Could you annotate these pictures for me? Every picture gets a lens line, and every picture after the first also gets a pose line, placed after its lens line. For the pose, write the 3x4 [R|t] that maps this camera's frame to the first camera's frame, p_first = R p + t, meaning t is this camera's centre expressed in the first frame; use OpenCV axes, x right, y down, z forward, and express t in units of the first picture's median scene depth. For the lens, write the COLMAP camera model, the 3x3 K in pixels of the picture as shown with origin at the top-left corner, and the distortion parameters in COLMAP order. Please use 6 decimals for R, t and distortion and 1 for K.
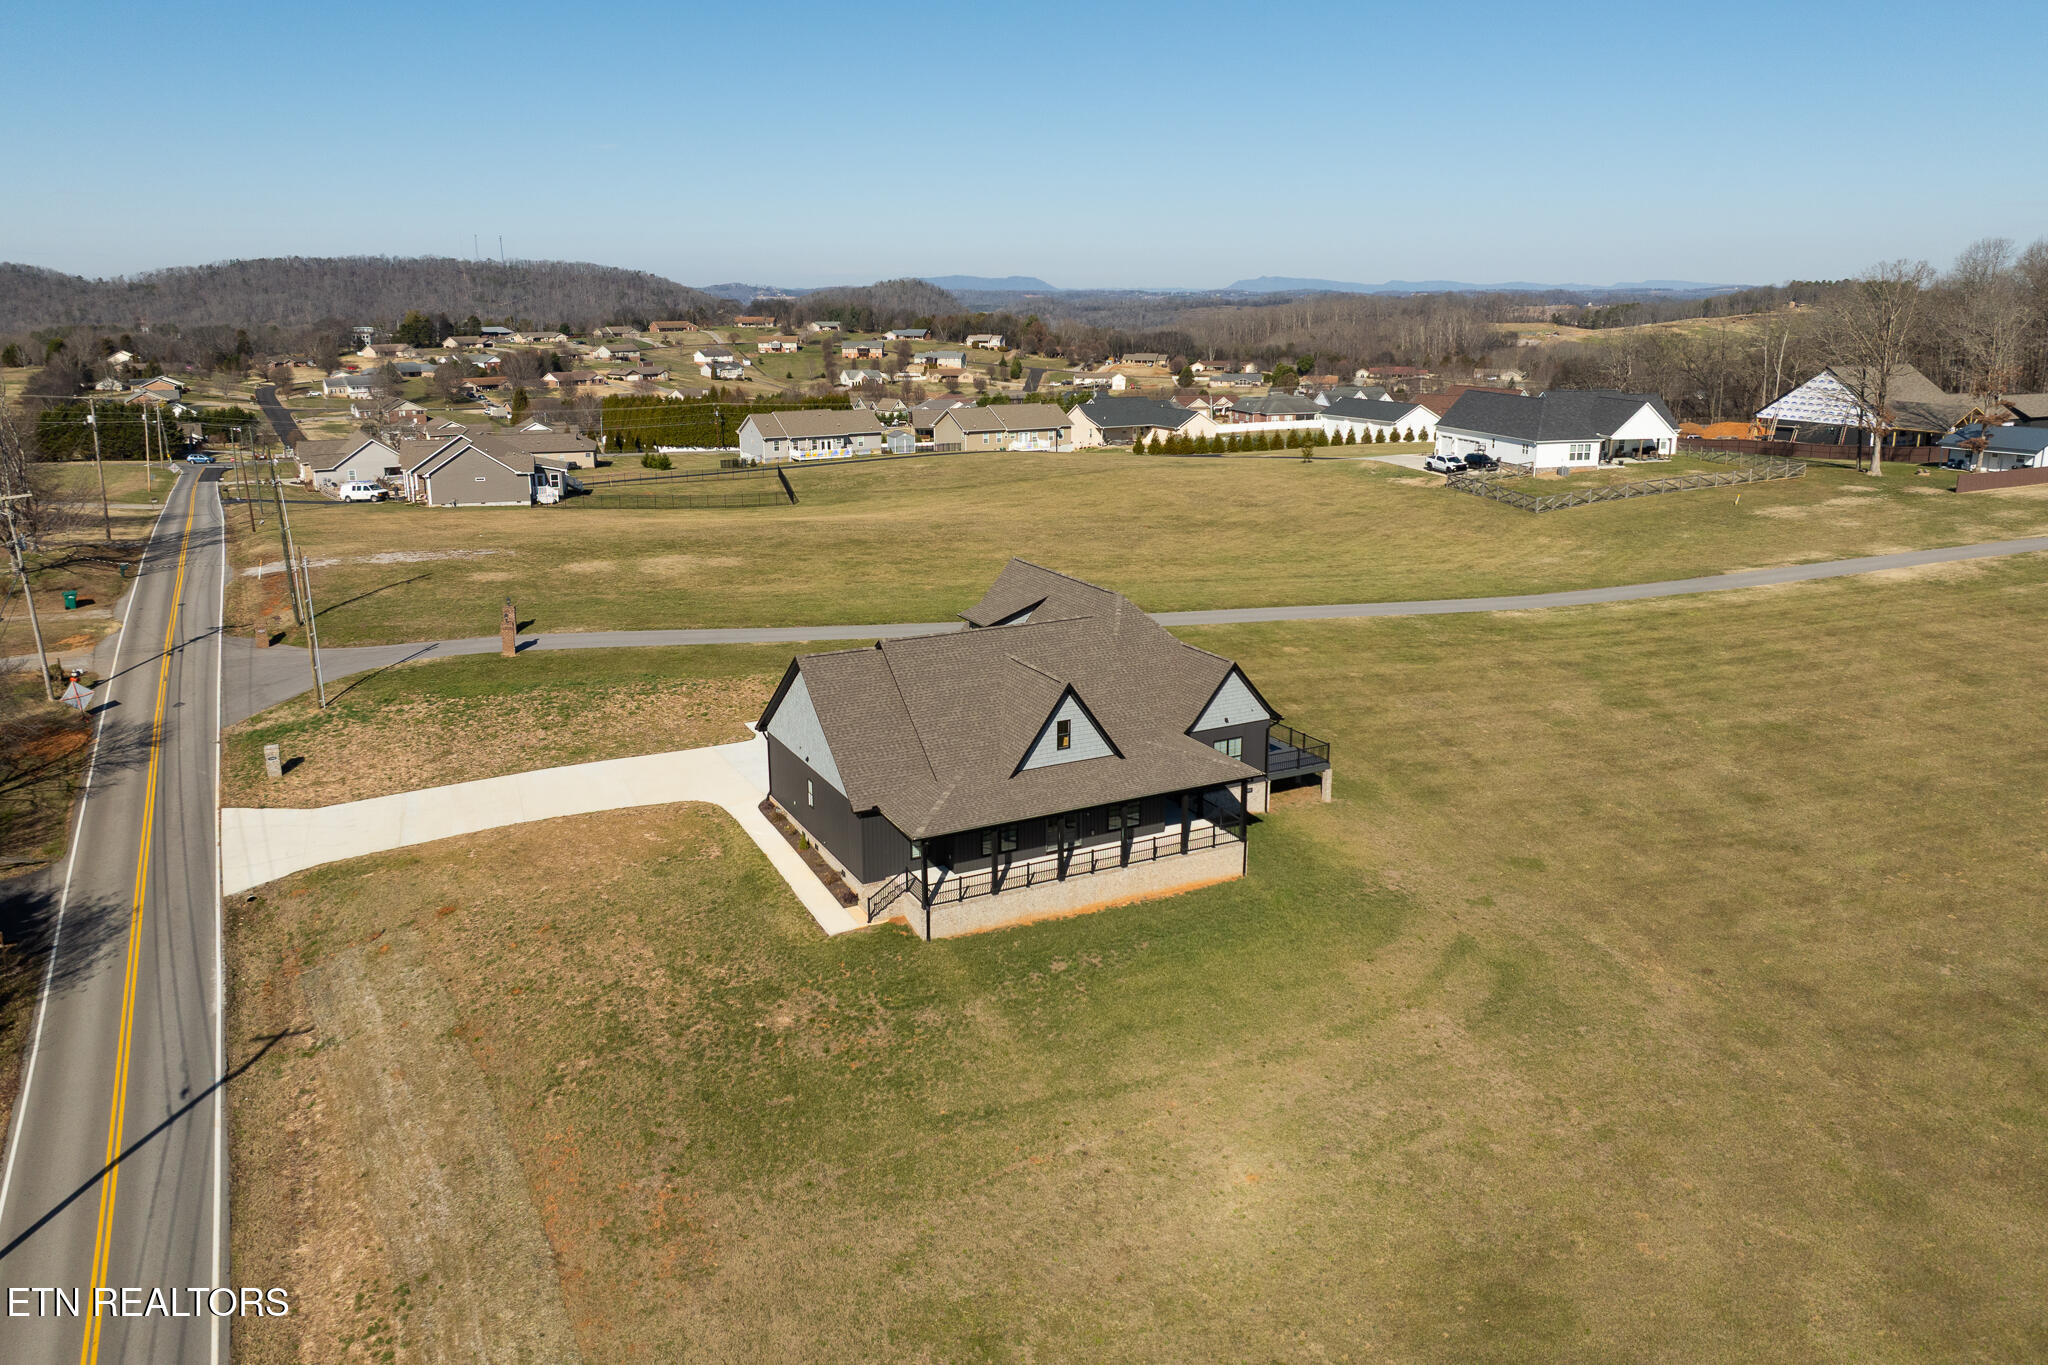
lens RADIAL K [[1485.2, 0, 1014.7], [0, 1485.2, 671.6], [0, 0, 1]] dist [-0.043374, 0.012394]
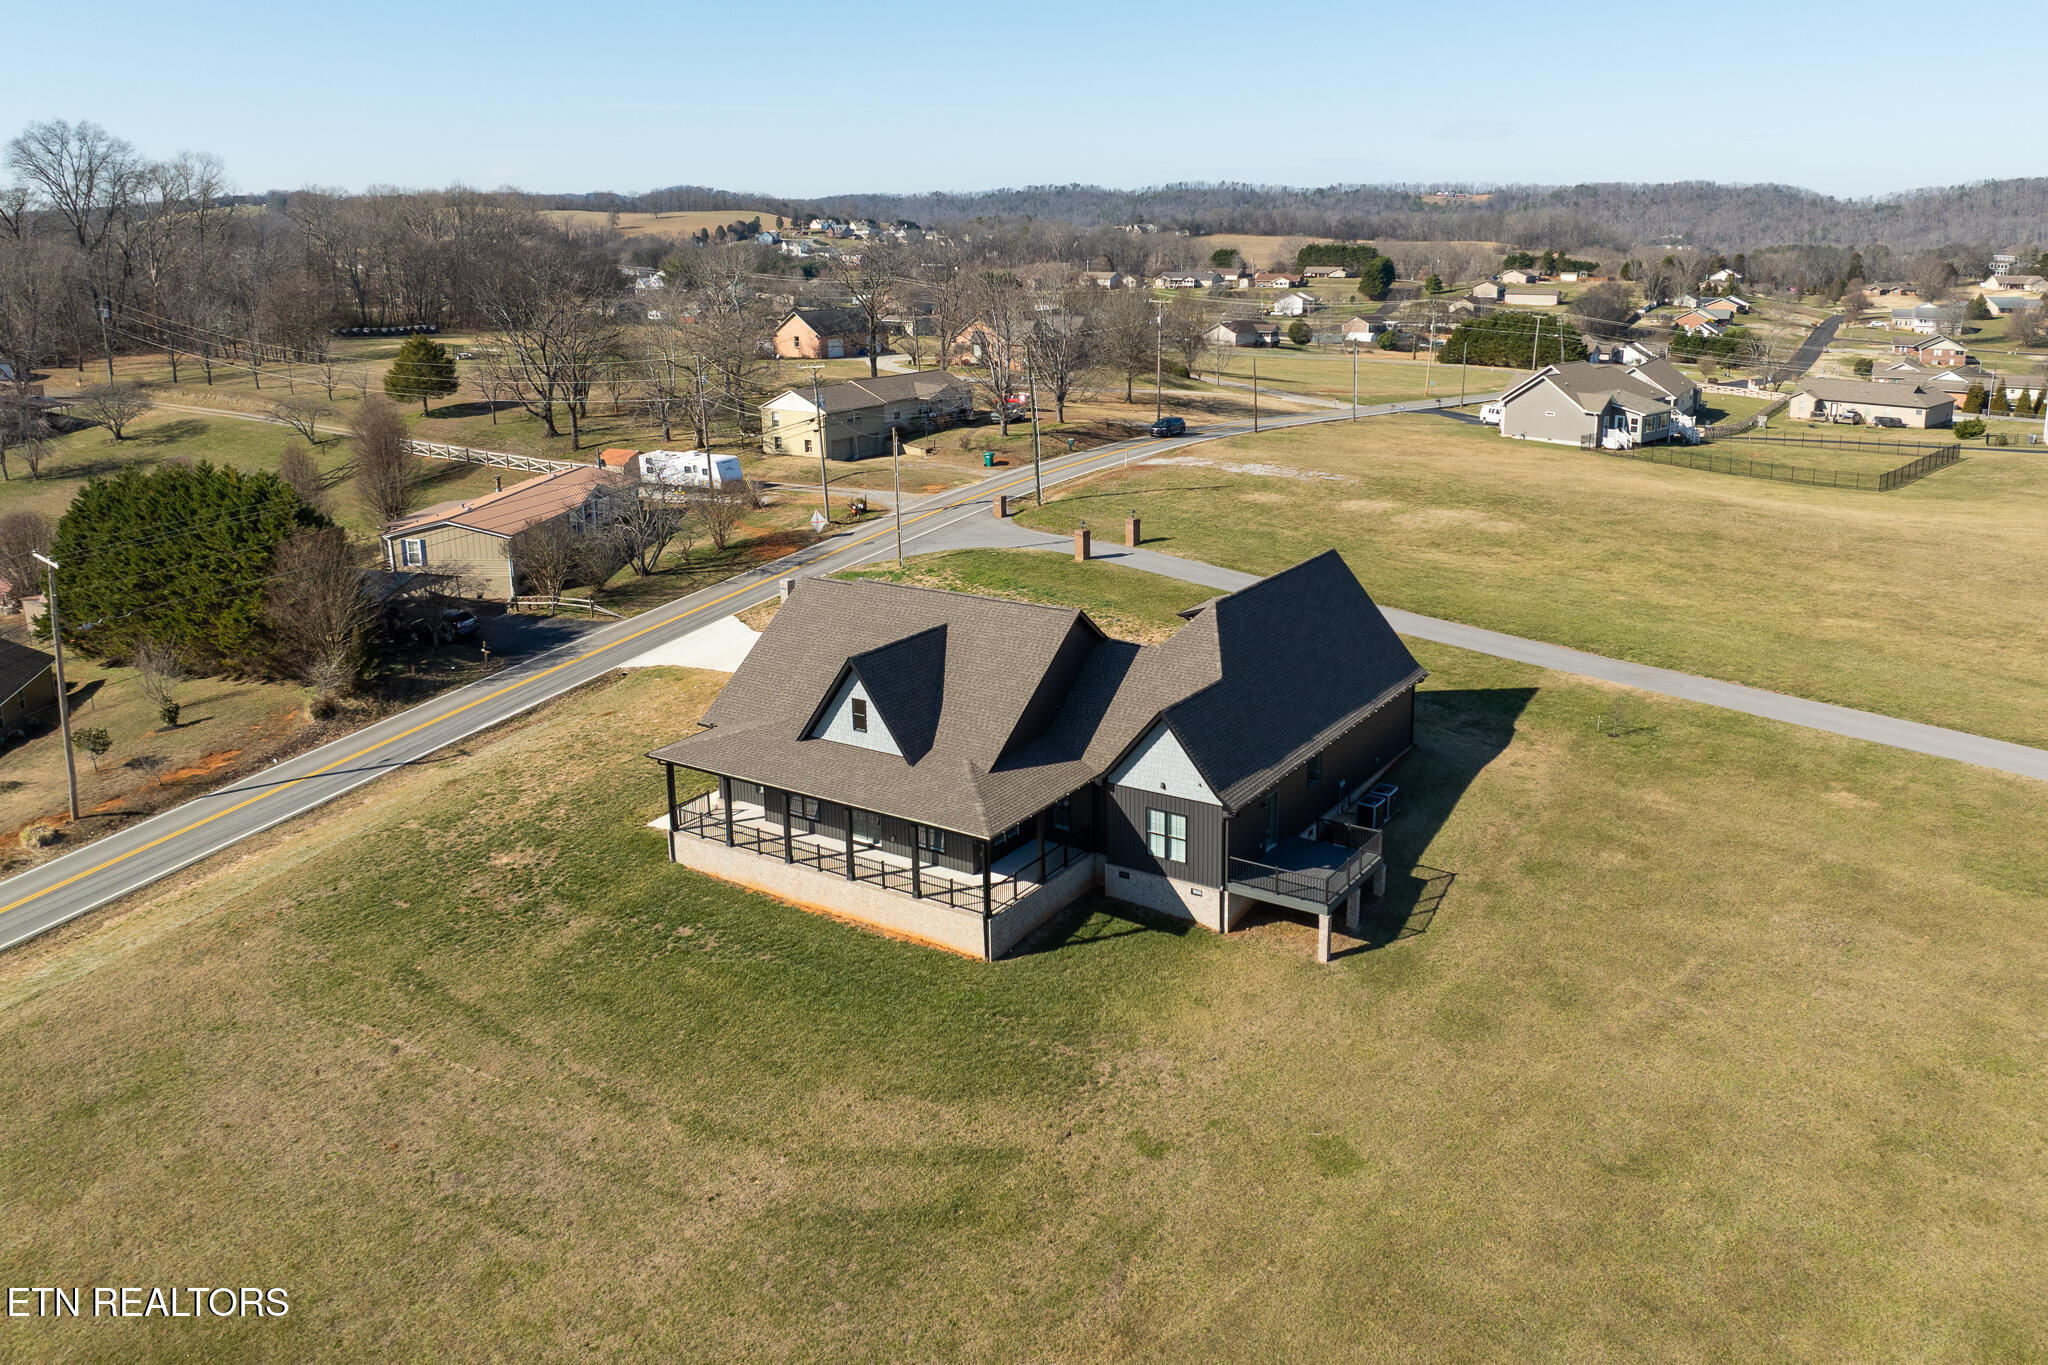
lens RADIAL K [[1485.2, 0, 1011.6], [0, 1485.2, 681.6], [0, 0, 1]] dist [-0.043374, 0.012394]
pose [[0.501202, 0.256459, -0.826453, 0.582332], [-0.209350, 0.962638, 0.171758, -0.107956], [0.839624, 0.086933, 0.536166, 0.431529]]
